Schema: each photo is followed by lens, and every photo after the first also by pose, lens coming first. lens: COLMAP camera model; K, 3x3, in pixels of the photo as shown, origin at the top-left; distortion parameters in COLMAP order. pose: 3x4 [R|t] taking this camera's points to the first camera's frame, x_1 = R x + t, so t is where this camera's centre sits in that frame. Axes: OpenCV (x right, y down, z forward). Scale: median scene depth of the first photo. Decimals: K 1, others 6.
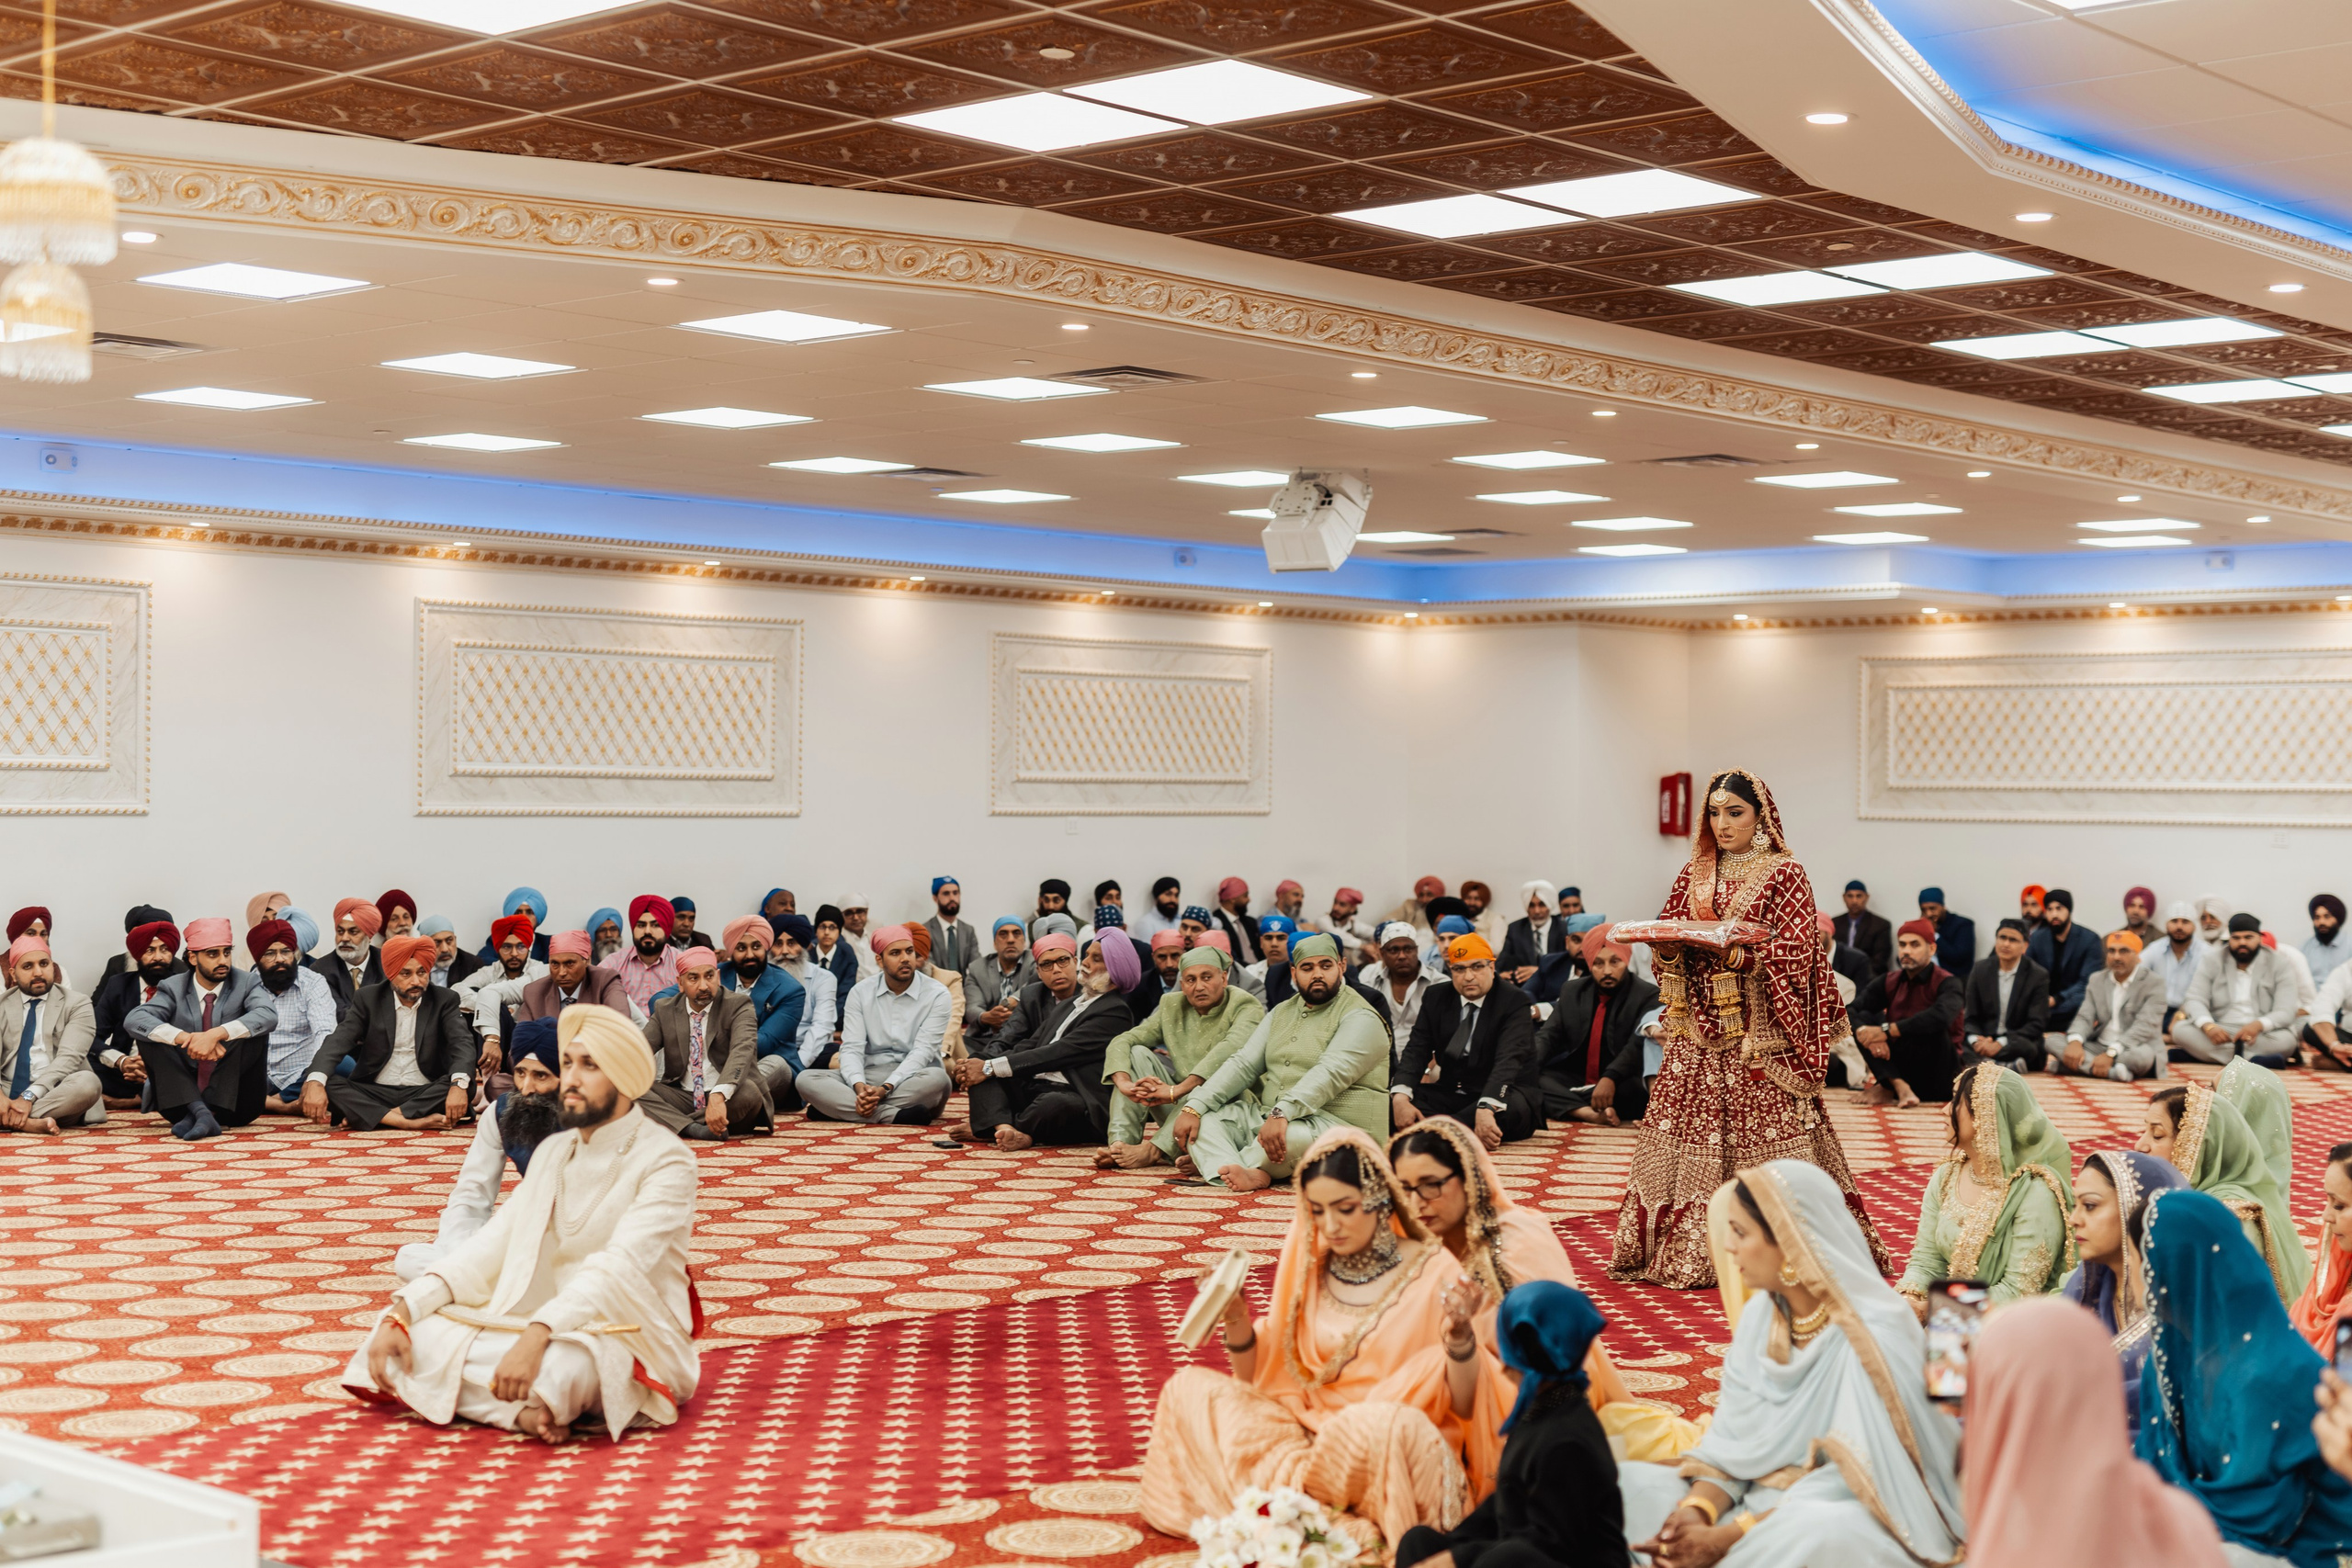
lens RADIAL K [[3305.0, 0, 1154.8], [0, 3305.0, 778.6], [0, 0, 1]] dist [-0.001494, 0.032702]
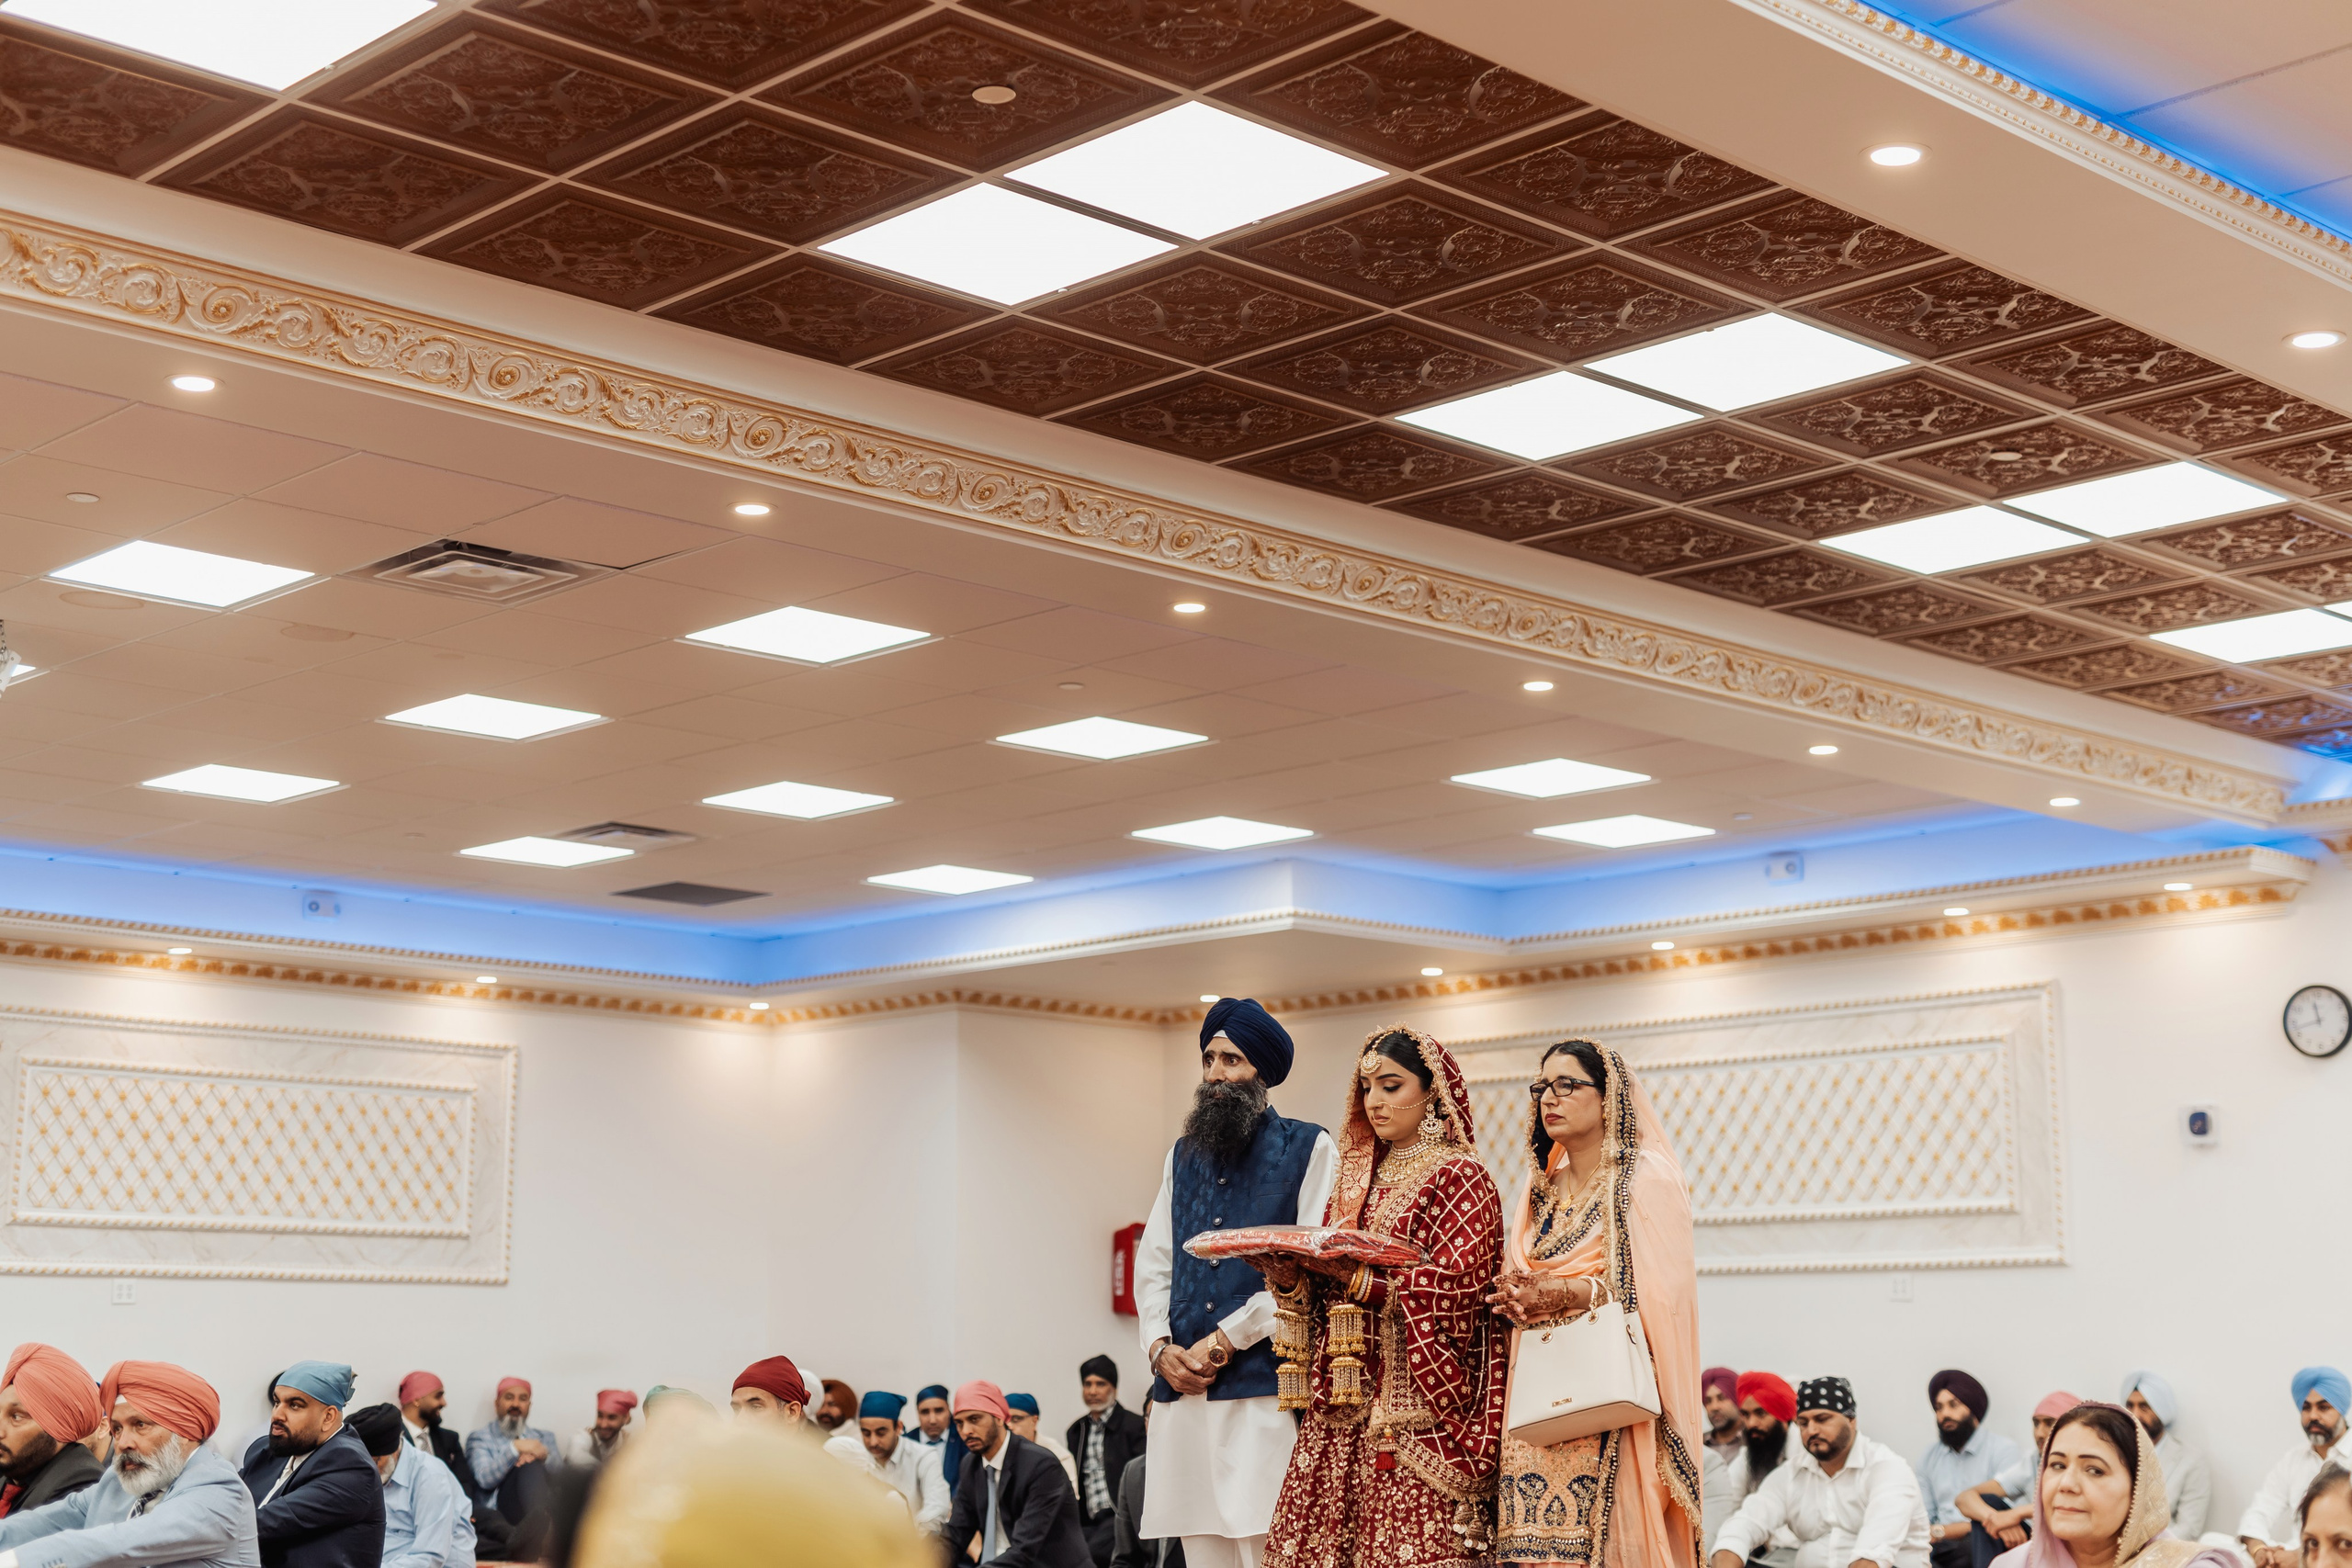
lens RADIAL K [[3305.0, 0, 1154.8], [0, 3305.0, 778.6], [0, 0, 1]] dist [-0.001494, 0.032702]
pose [[0.997040, -0.022972, -0.073374, 0.311903], [0.009729, 0.984347, -0.175971, 0.041650], [0.076268, 0.174736, 0.981657, 0.423321]]
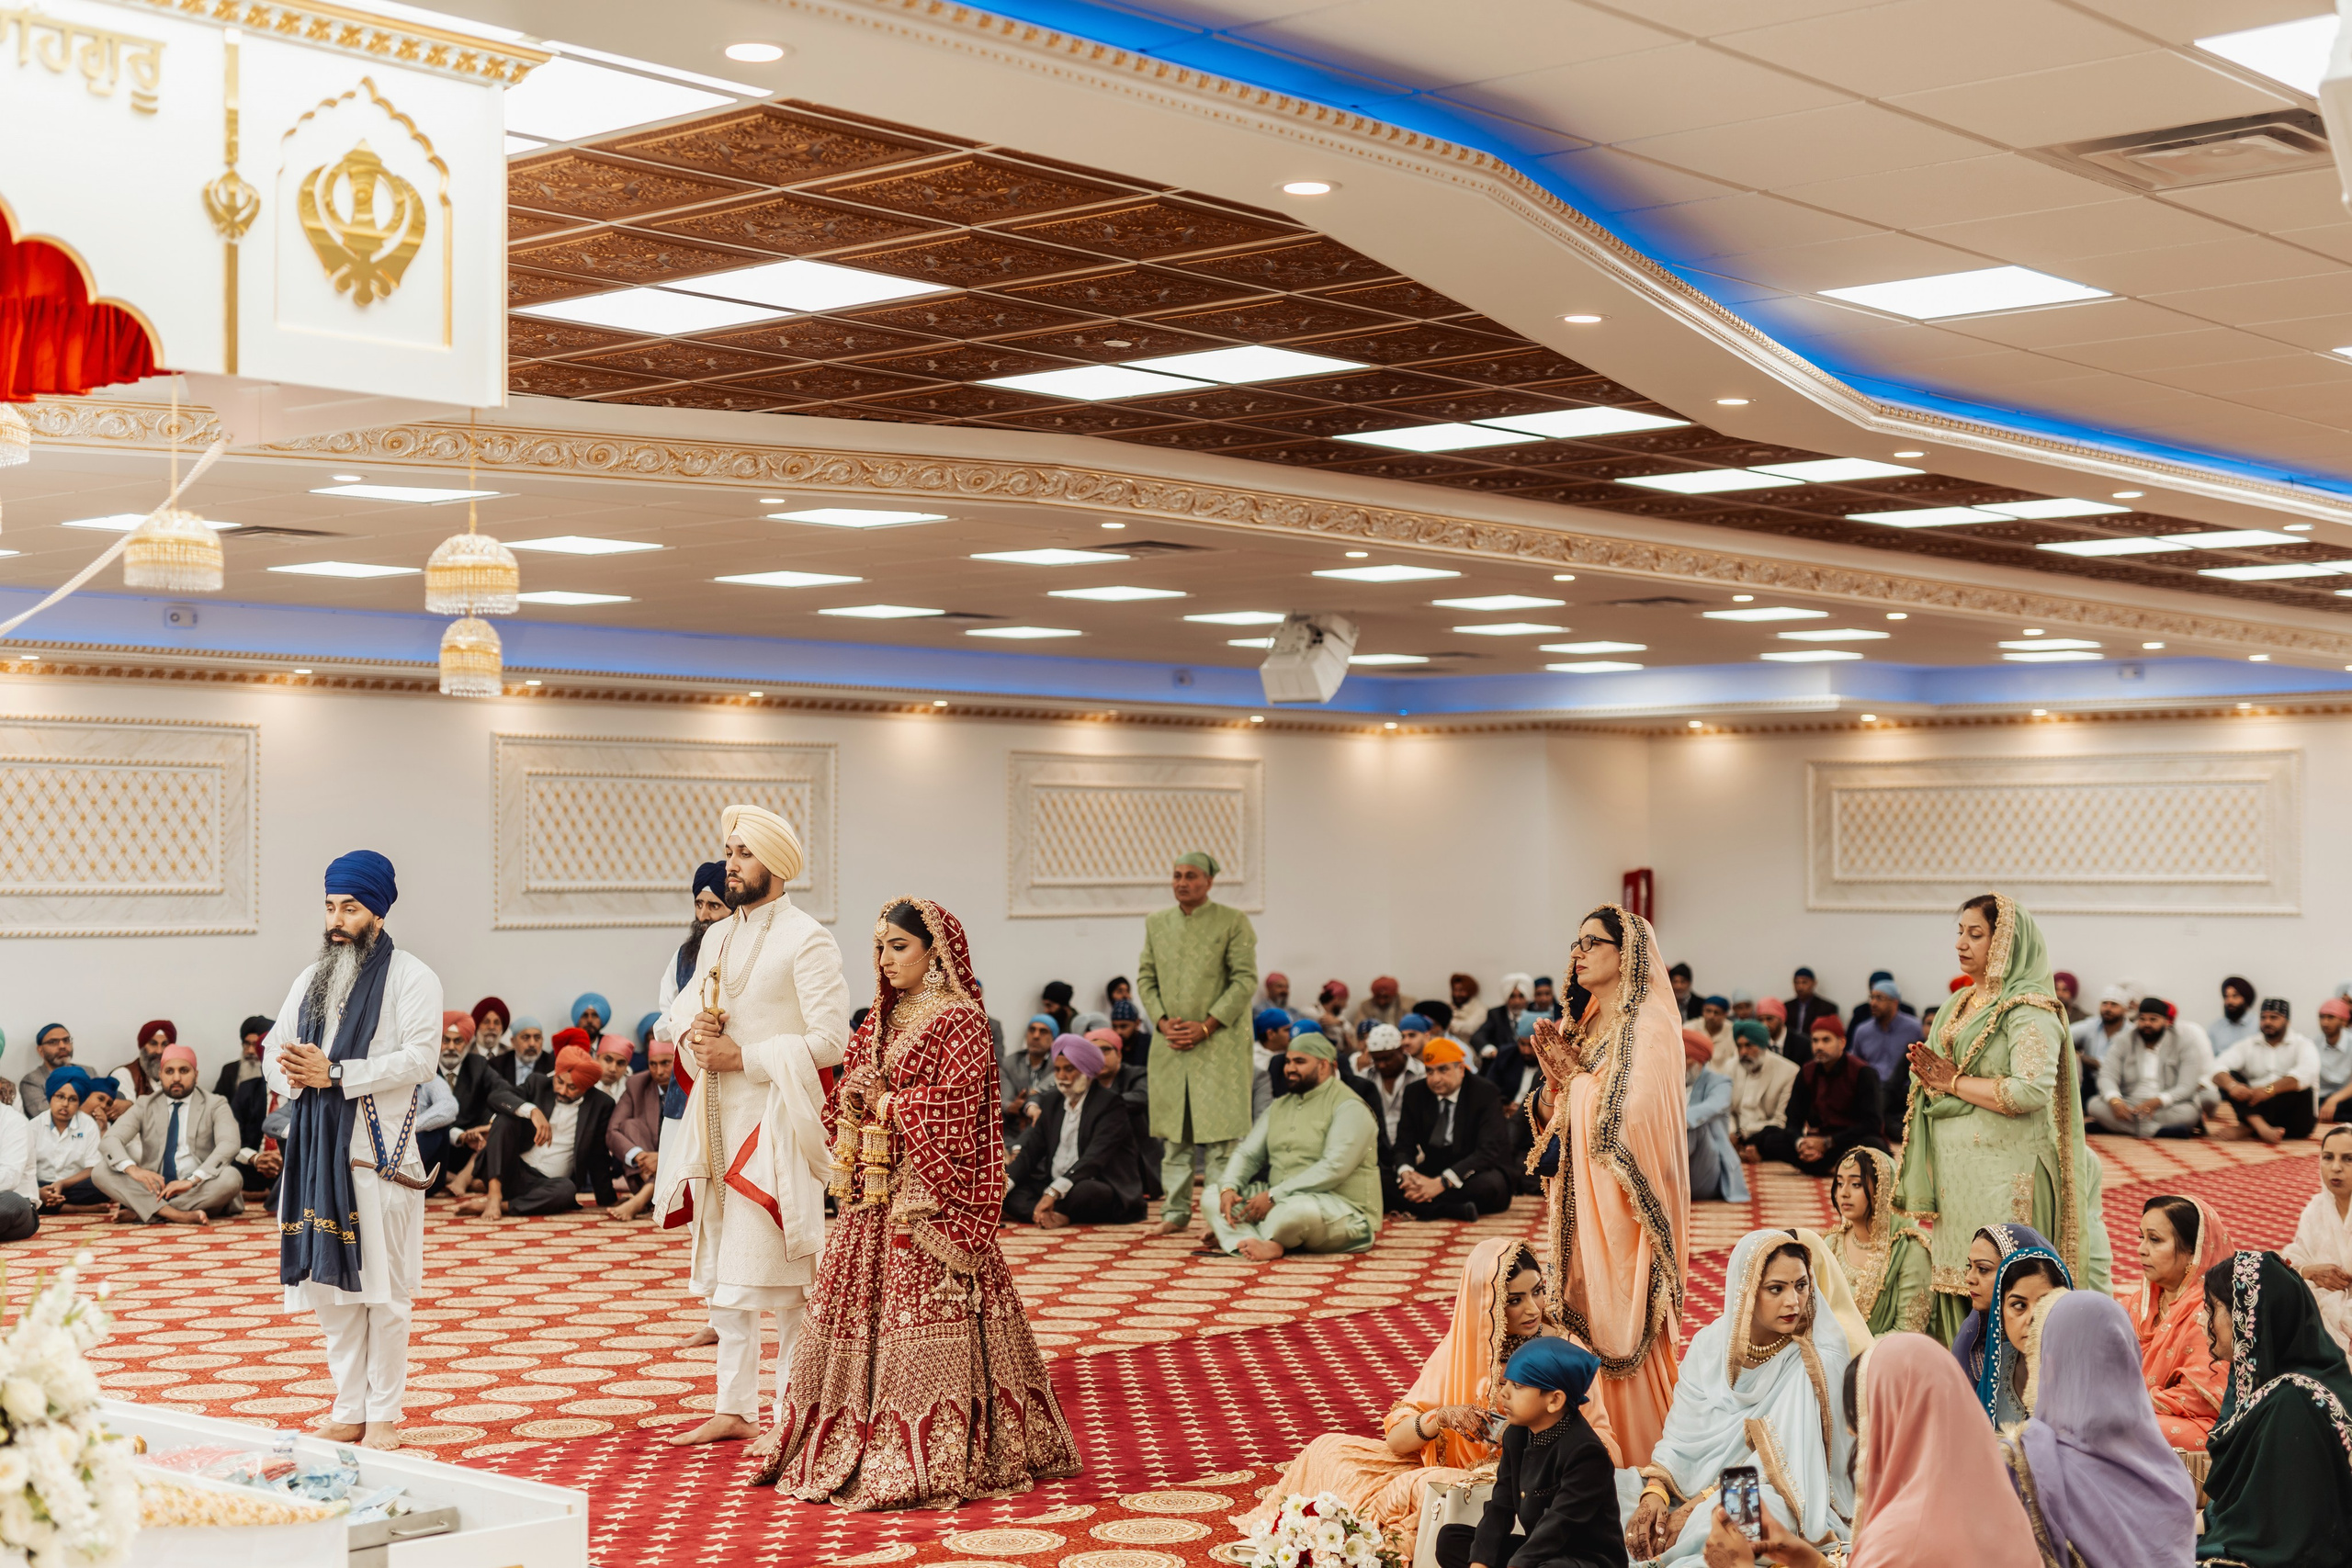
lens RADIAL K [[3305.0, 0, 1154.8], [0, 3305.0, 778.6], [0, 0, 1]] dist [-0.001494, 0.032702]
pose [[0.999894, -0.011534, 0.008863, -0.013347], [0.011729, 0.999684, -0.022229, -0.013019], [-0.008604, 0.022330, 0.999714, -0.112377]]
